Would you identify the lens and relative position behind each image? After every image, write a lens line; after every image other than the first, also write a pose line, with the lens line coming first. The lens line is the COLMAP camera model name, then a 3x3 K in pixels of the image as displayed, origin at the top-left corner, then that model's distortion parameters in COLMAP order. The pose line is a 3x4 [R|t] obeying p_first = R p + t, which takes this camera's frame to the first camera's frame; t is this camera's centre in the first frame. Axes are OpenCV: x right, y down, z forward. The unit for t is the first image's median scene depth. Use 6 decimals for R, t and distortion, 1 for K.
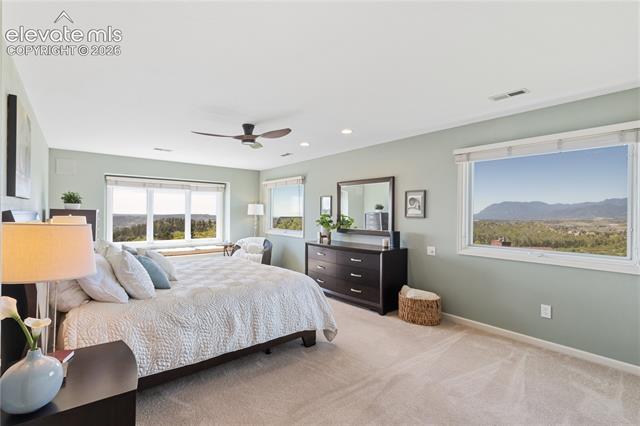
lens RADIAL K [[298.9, 0, 307.0], [0, 298.9, 213.9], [0, 0, 1]] dist [-0.000552, -0.000259]
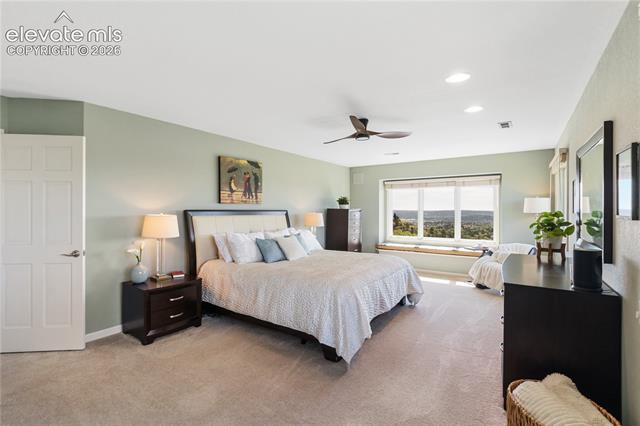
lens RADIAL K [[298.9, 0, 307.0], [0, 298.9, 213.9], [0, 0, 1]] dist [-0.000552, -0.000259]
pose [[0.276027, 0.001854, -0.961148, 0.427109], [0.001135, 0.999997, 0.002255, 0.003636], [0.961149, -0.001713, 0.276024, 0.348667]]
